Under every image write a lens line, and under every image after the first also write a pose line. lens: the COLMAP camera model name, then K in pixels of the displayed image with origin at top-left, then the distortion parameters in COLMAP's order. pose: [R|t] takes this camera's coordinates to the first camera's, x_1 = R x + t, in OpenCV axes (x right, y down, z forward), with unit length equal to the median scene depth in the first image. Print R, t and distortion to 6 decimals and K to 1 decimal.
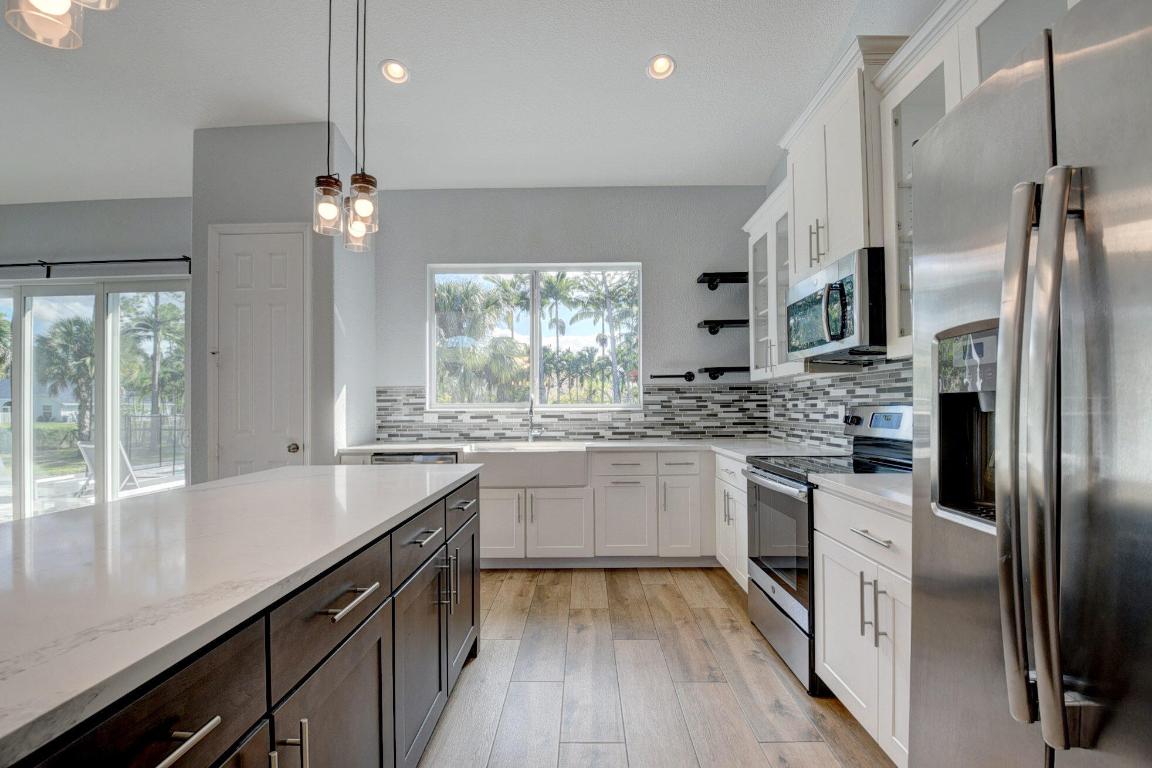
lens RADIAL K [[506.3, 0, 578.1], [0, 506.3, 401.9], [0, 0, 1]] dist [0.018227, -0.028276]
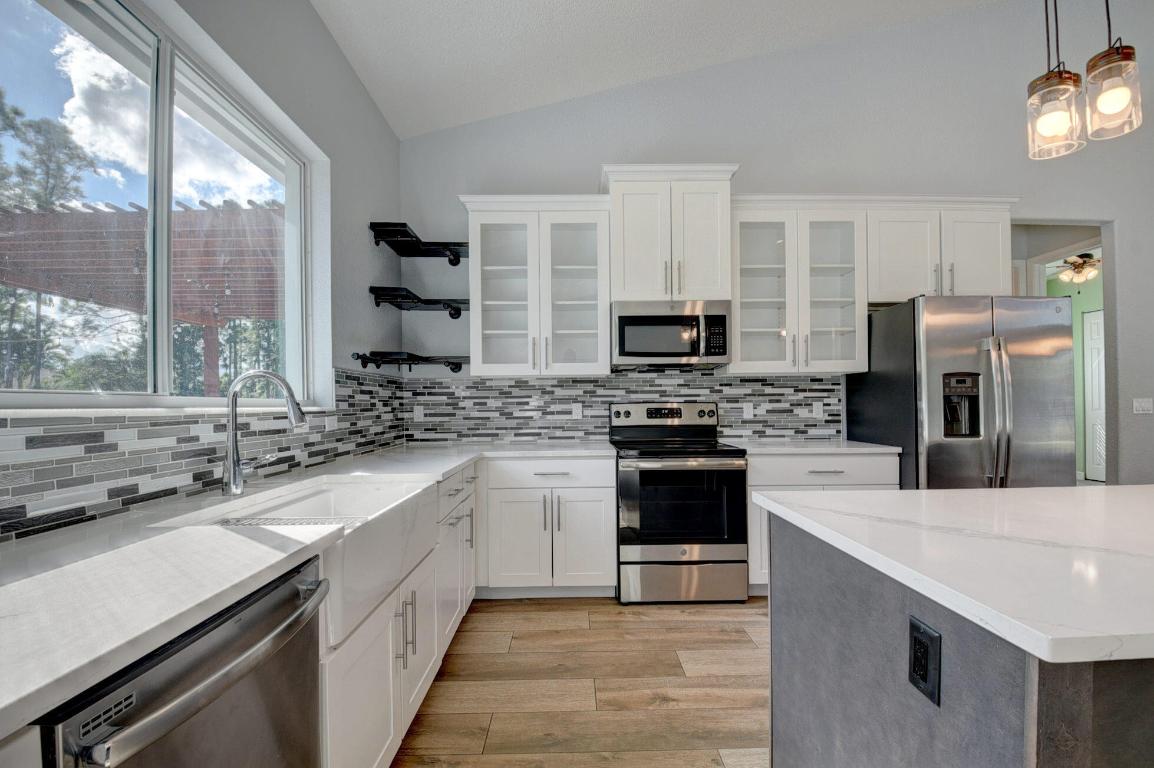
lens RADIAL K [[507.2, 0, 579.1], [0, 507.2, 402.0], [0, 0, 1]] dist [0.018227, -0.028276]
pose [[-0.026210, 0.011166, 0.999594, -0.484784], [-0.001742, 0.999936, -0.011215, 0.012480], [-0.999655, -0.002036, -0.026188, 0.747518]]
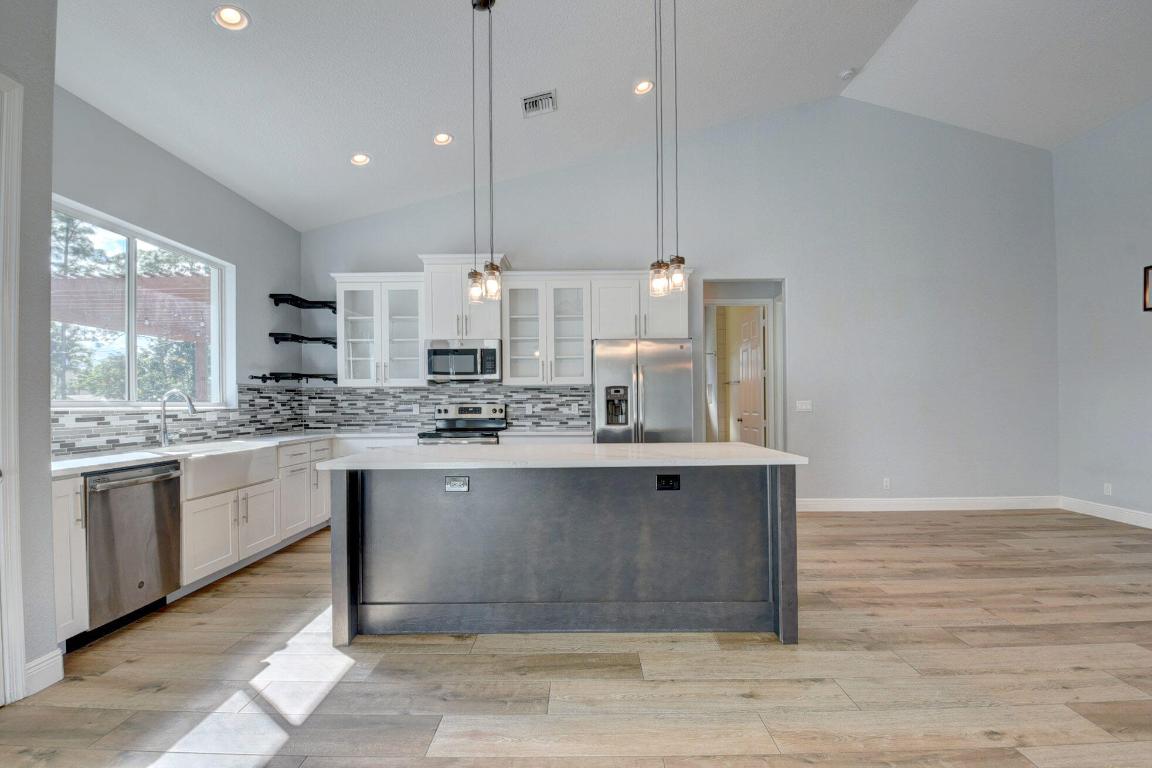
lens RADIAL K [[506.3, 0, 578.1], [0, 506.3, 401.9], [0, 0, 1]] dist [0.018227, -0.028276]
pose [[-0.005408, 0.008739, 0.999947, -0.936857], [-0.002383, 0.999959, -0.008752, 0.010038], [-0.999983, -0.002431, -0.005387, 0.315762]]
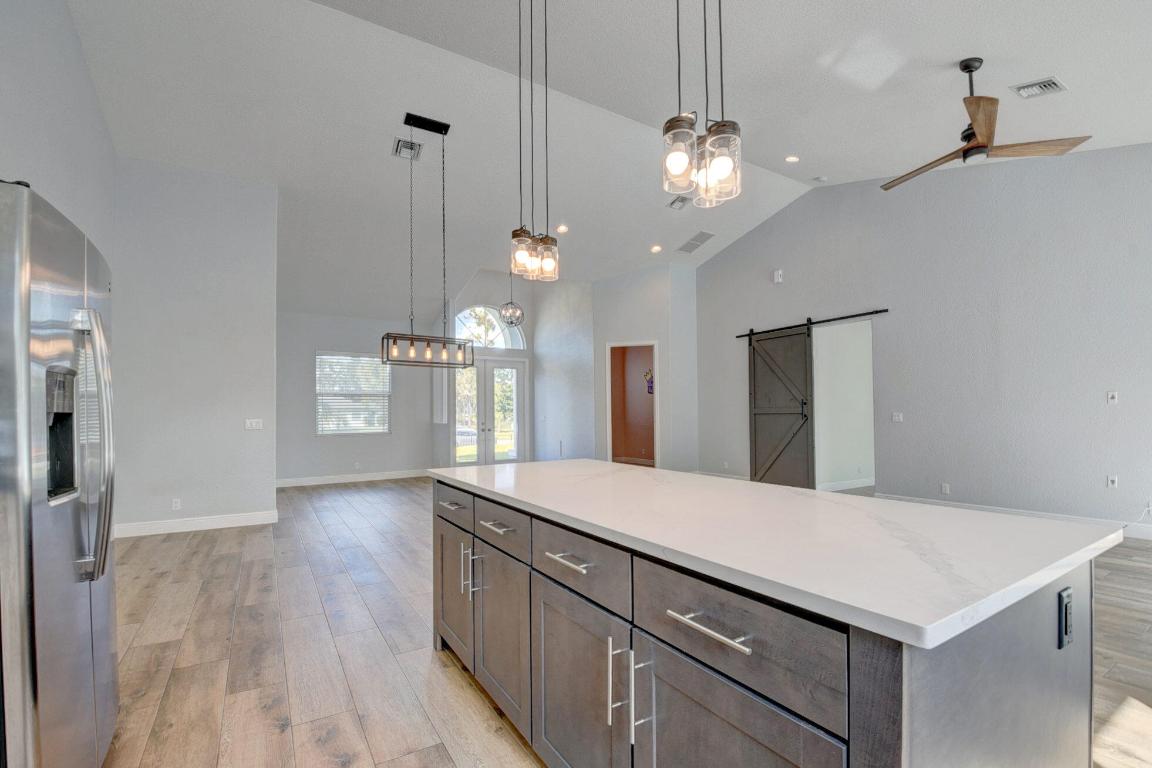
lens RADIAL K [[512.8, 0, 581.8], [0, 512.8, 403.0], [0, 0, 1]] dist [-0.011194, -0.011234]
pose [[-0.839768, 0.004841, -0.542924, 0.065901], [0.023553, 0.999344, -0.027519, 0.006116], [0.542434, -0.035898, -0.839331, 0.695252]]
